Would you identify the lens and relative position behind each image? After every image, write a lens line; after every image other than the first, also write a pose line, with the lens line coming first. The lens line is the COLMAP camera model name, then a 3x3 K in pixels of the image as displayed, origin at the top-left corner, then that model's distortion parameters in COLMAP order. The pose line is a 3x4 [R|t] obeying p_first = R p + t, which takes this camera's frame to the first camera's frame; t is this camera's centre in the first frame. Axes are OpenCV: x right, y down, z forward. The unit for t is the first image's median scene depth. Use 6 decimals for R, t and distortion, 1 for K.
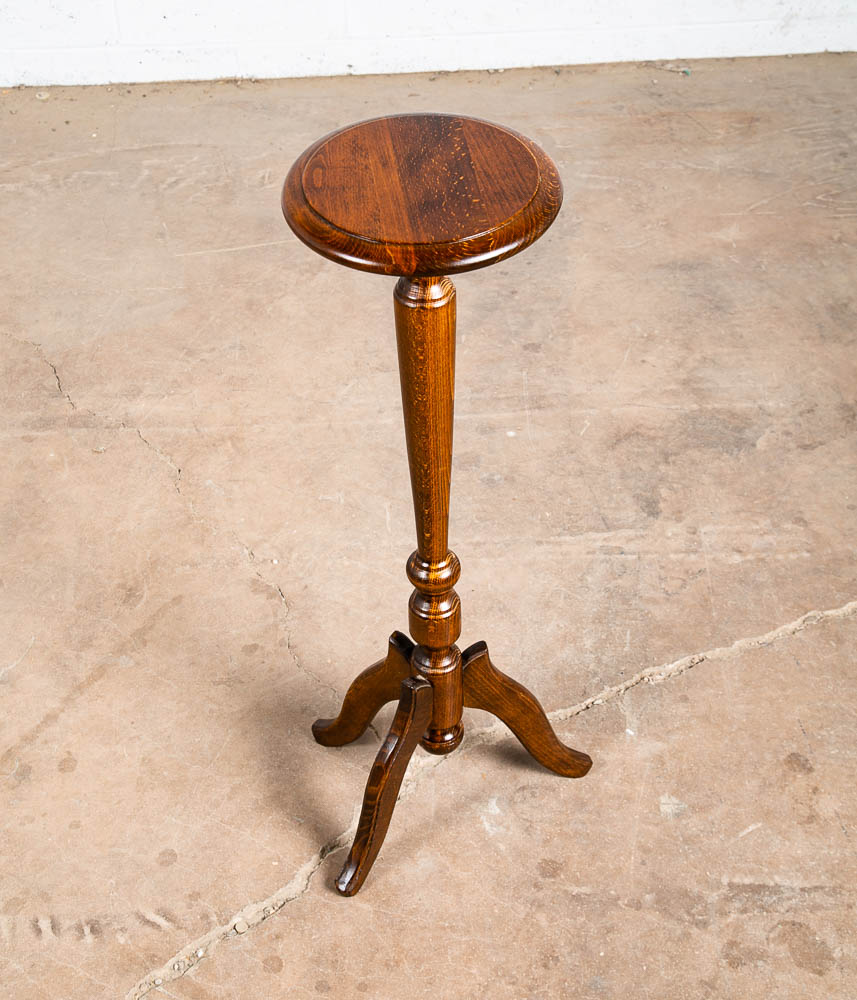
lens RADIAL K [[1669.7, 0, 425.7], [0, 1669.7, 501.5], [0, 0, 1]] dist [0.113173, 0.000000]
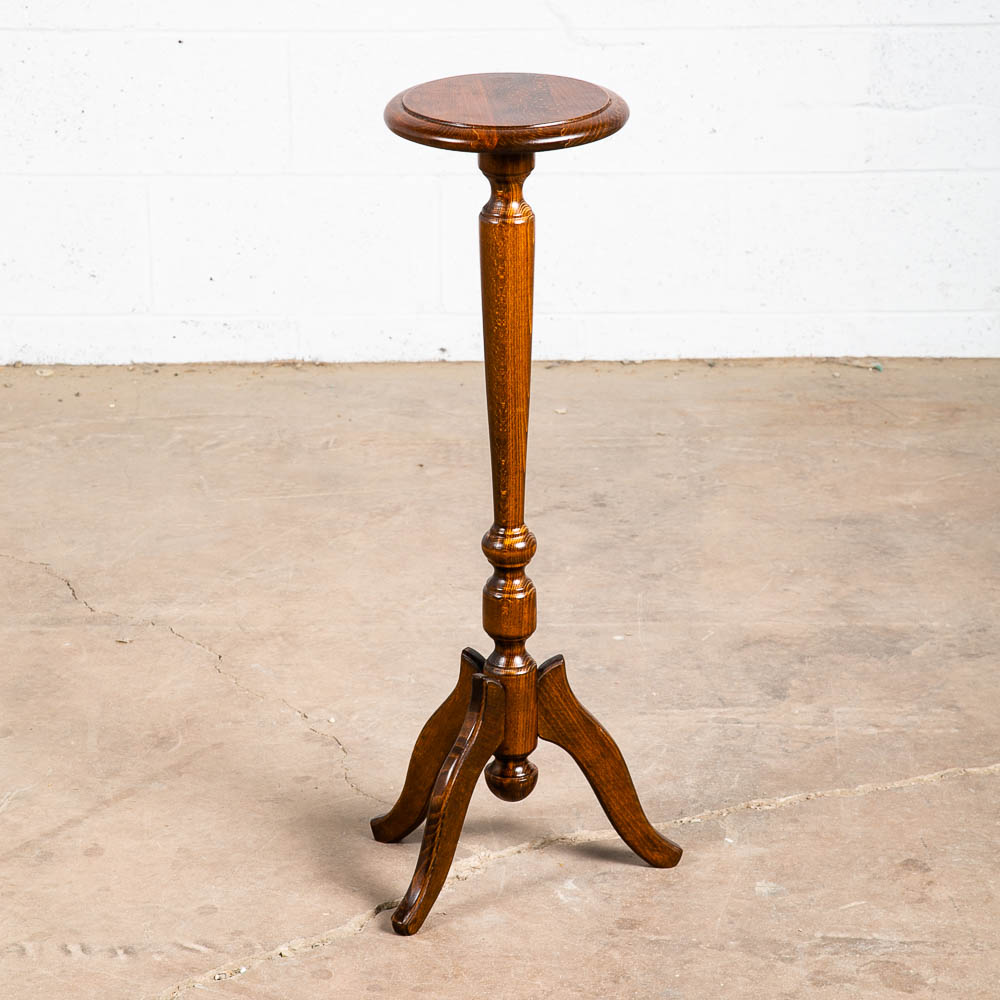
lens RADIAL K [[3542.9, 0, 504.5], [0, 3542.9, 453.3], [0, 0, 1]] dist [0.439072, 0.000000]
pose [[0.999169, 0.030380, -0.027155, 0.043284], [-0.038335, 0.926751, -0.373715, 0.588007], [0.013813, 0.374446, 0.927146, -0.738478]]
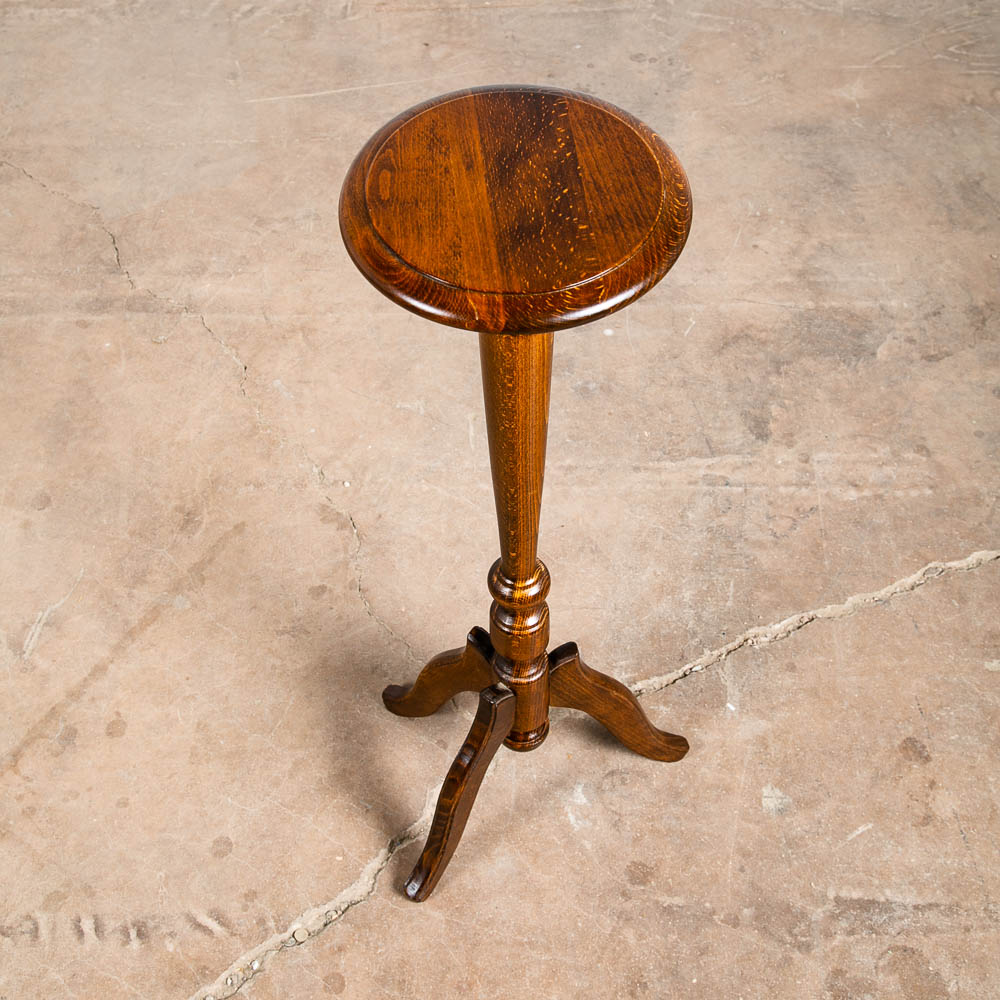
lens RADIAL K [[1580.1, 0, 506.0], [0, 1580.1, 438.8], [0, 0, 1]] dist [0.050380, 0.000000]
pose [[0.999729, 0.023045, -0.003256, -0.001024], [-0.022382, 0.990321, 0.136979, -0.109568], [0.006381, -0.136869, 0.990569, 0.147879]]
